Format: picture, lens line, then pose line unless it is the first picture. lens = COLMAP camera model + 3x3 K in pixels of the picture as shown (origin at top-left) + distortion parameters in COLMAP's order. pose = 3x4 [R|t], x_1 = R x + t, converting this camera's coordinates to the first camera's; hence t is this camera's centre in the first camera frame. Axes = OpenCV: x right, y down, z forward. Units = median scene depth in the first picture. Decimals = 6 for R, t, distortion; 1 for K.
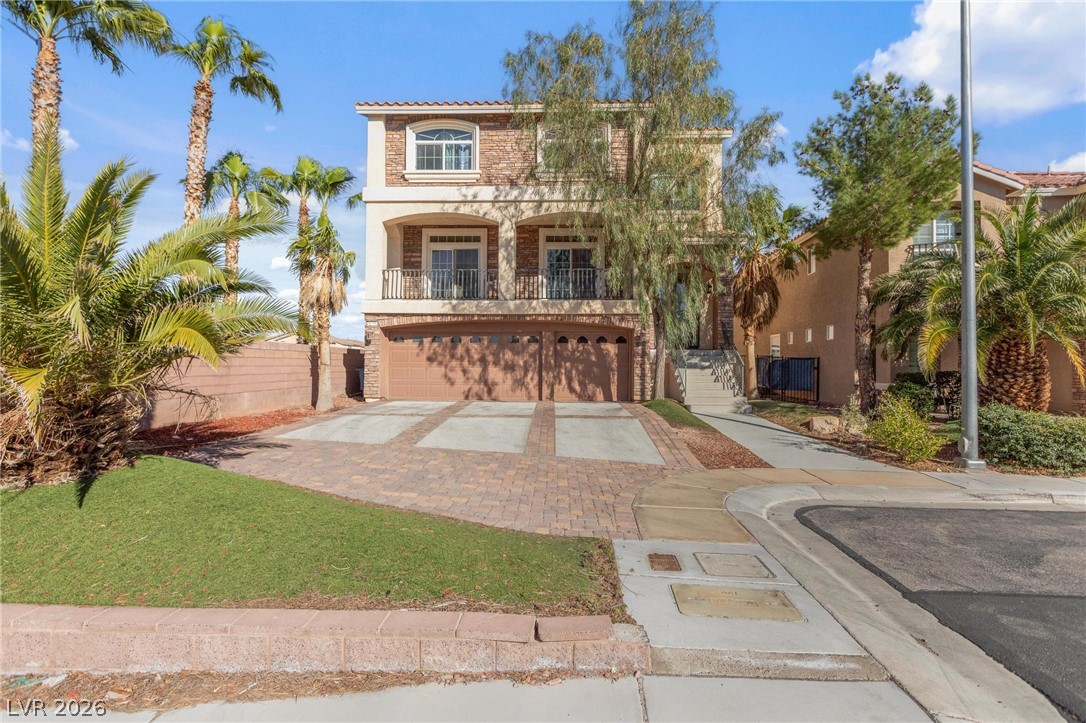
lens RADIAL K [[507.0, 0, 542.9], [0, 507.0, 356.2], [0, 0, 1]] dist [0.006521, 0.000370]
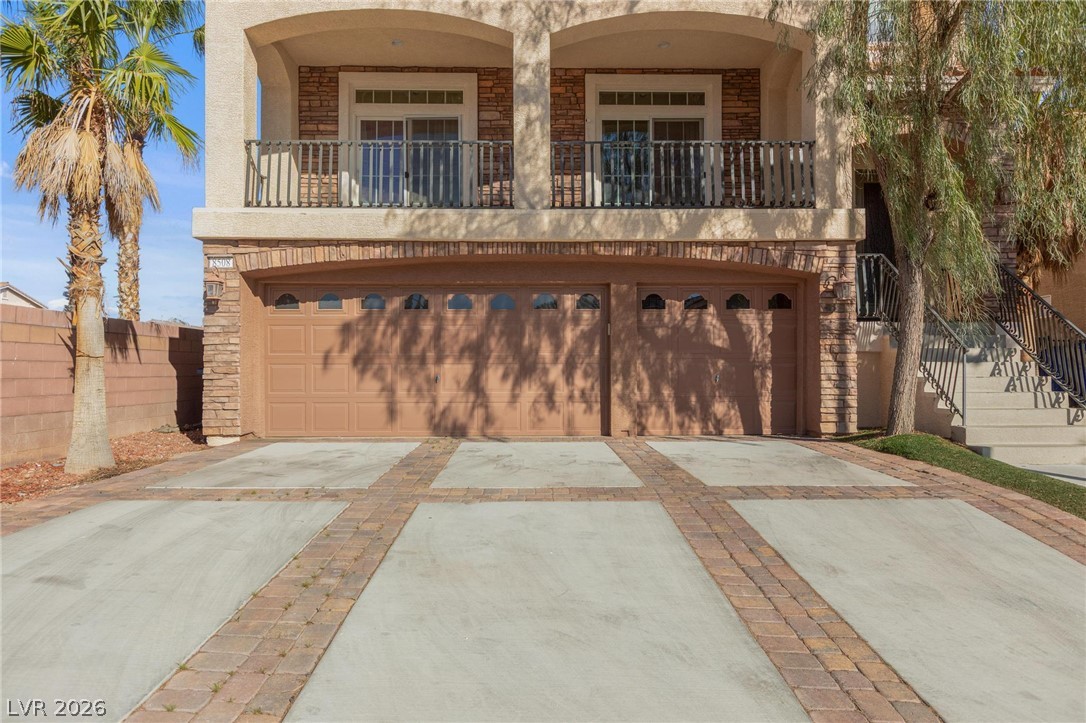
lens RADIAL K [[675.5, 0, 545.6], [0, 675.5, 364.9], [0, 0, 1]] dist [-0.003707, -0.002169]
pose [[0.998629, -0.007583, 0.051788, -0.089690], [0.007154, 0.999939, 0.008470, 0.018660], [-0.051849, -0.008088, 0.998622, 0.402480]]
